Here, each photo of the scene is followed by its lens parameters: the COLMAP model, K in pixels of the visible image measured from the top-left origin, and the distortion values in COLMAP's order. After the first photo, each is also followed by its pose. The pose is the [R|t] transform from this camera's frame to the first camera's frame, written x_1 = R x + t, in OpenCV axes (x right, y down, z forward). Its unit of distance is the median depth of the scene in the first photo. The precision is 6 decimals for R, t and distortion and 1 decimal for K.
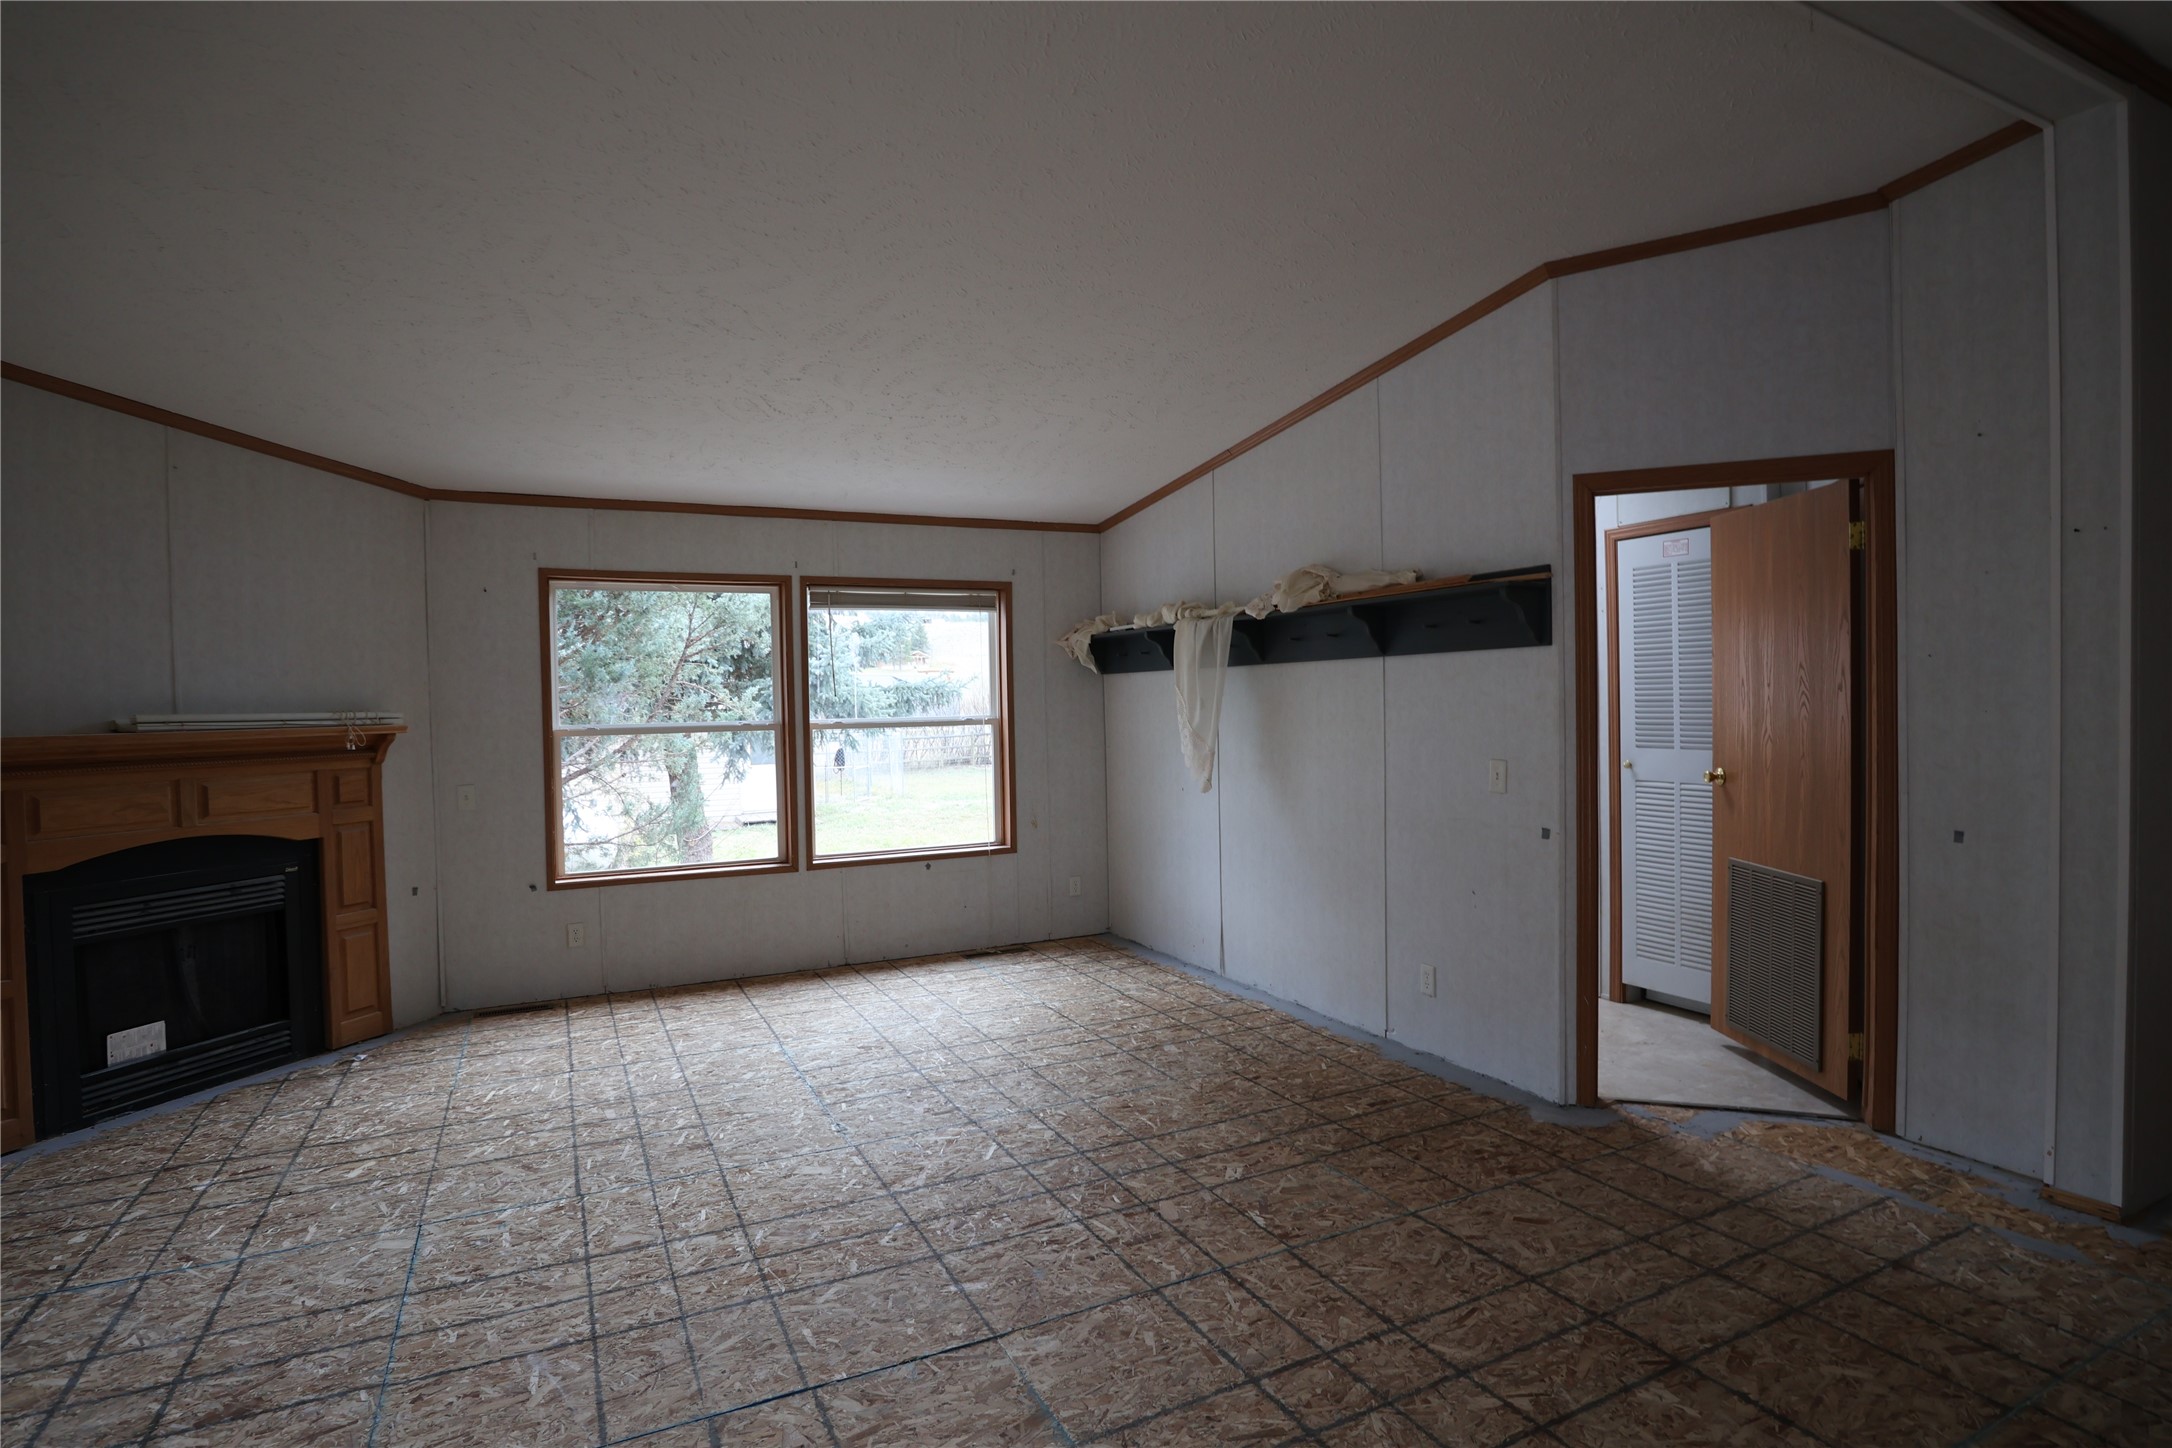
lens RADIAL K [[1101.7, 0, 1088.2], [0, 1101.7, 723.5], [0, 0, 1]] dist [-0.045610, 0.010219]
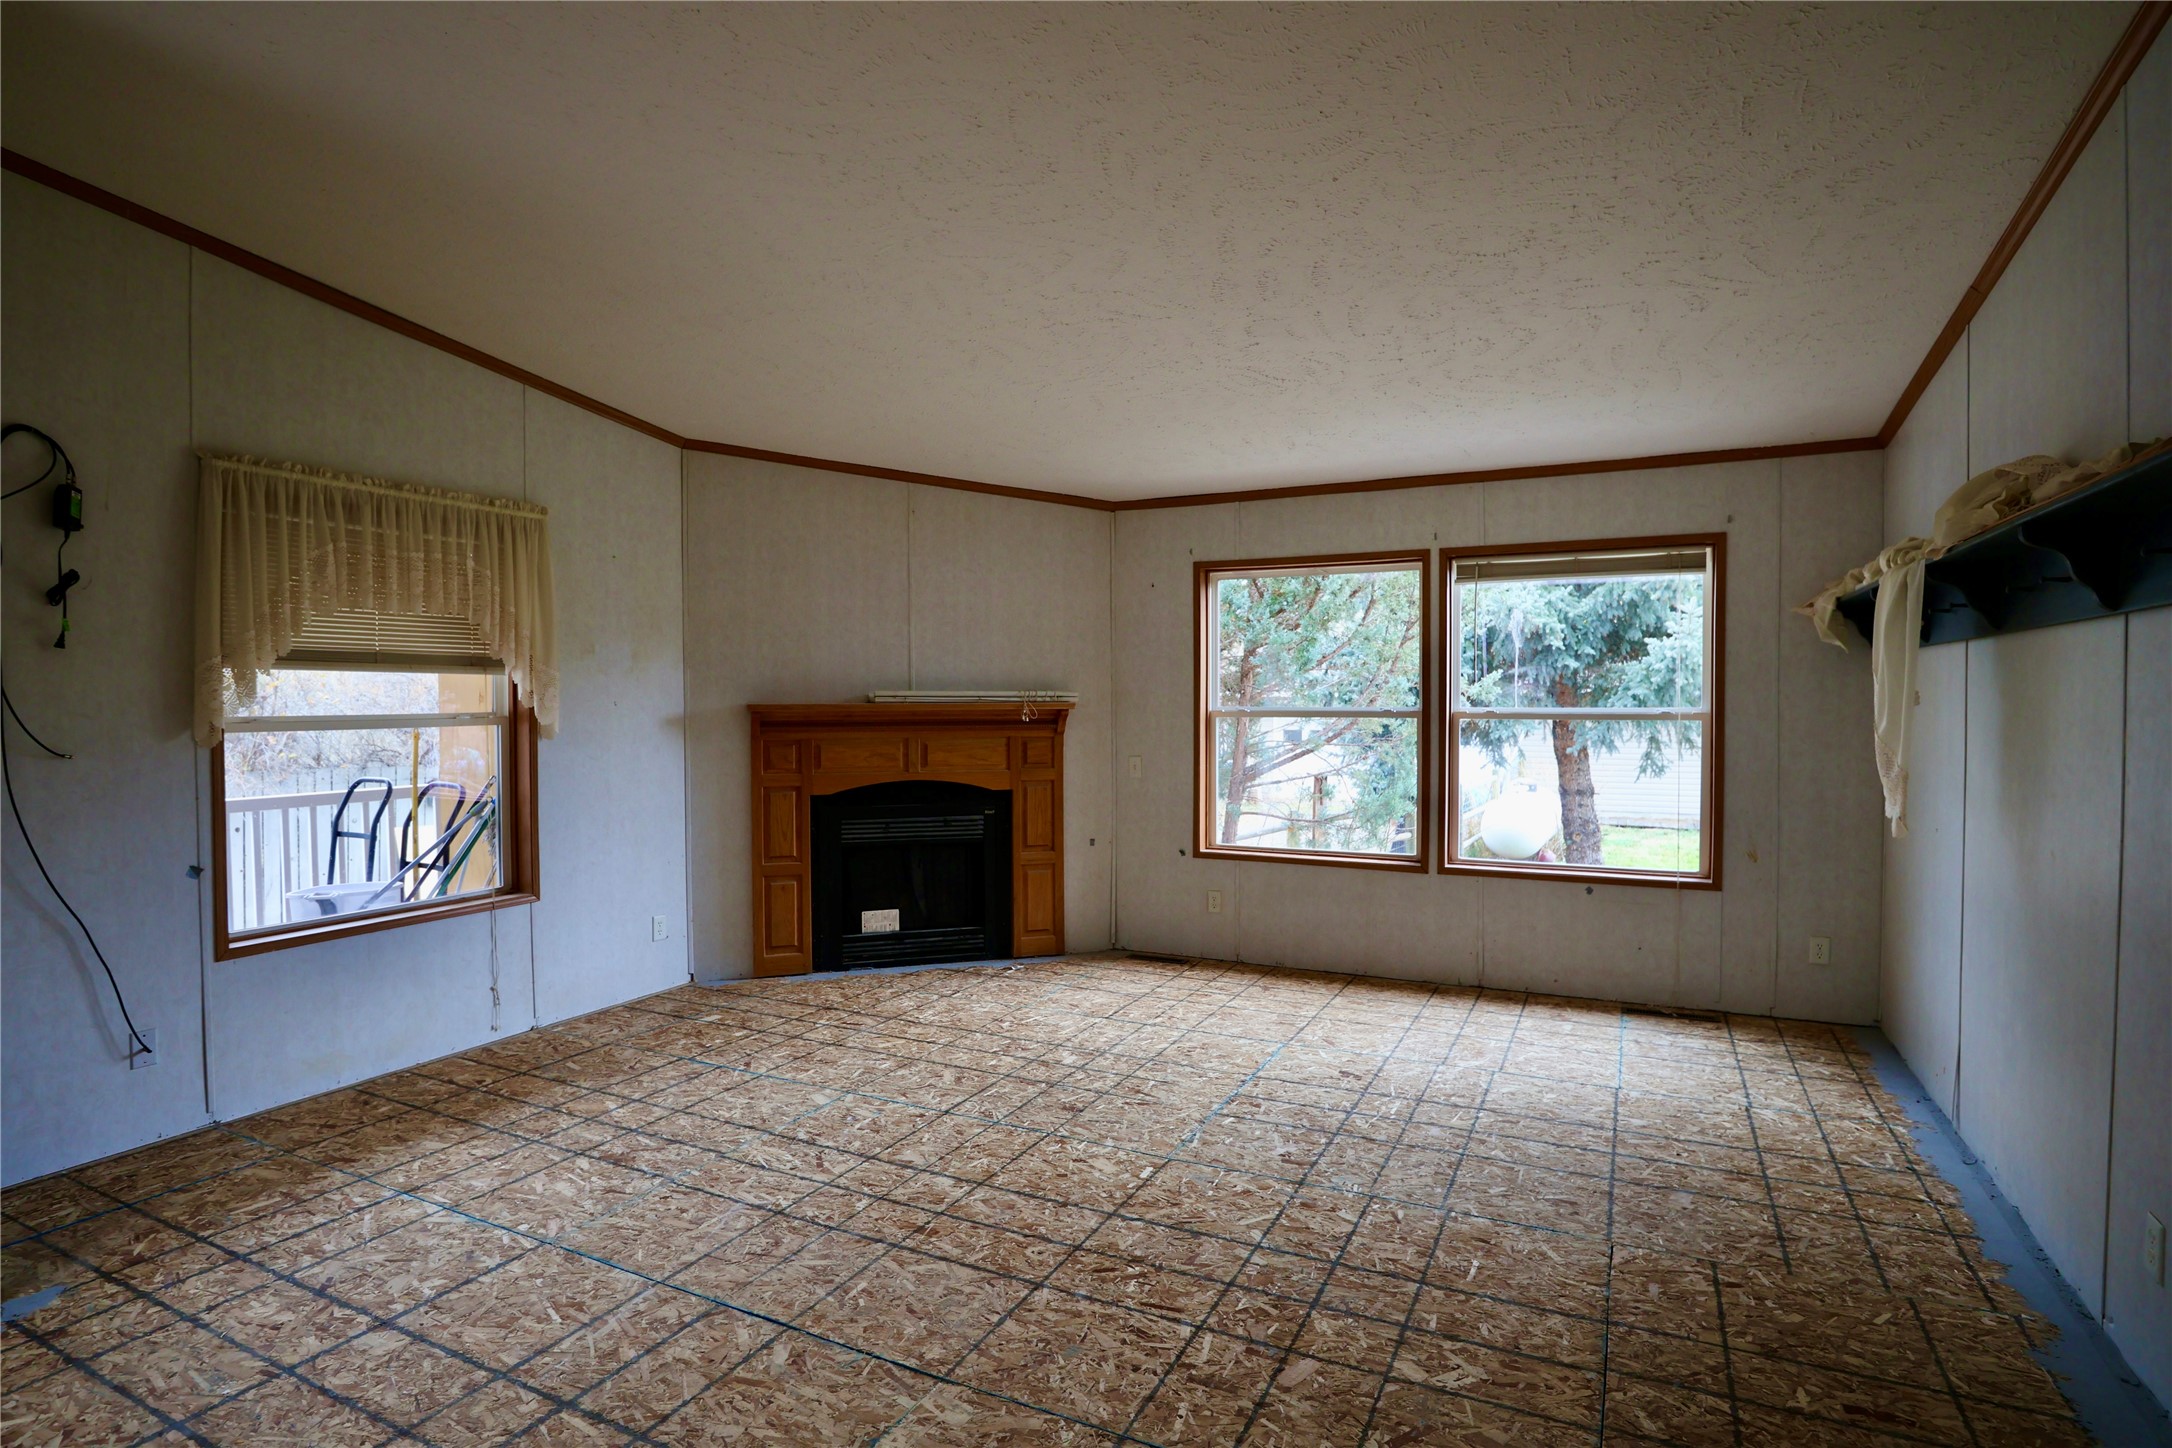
lens RADIAL K [[1101.7, 0, 1088.2], [0, 1101.7, 723.5], [0, 0, 1]] dist [-0.045610, 0.010219]
pose [[0.599736, 0.036959, -0.799344, 0.456688], [-0.025451, 0.999308, 0.027110, -0.011580], [0.799793, 0.004085, 0.600262, 0.355051]]
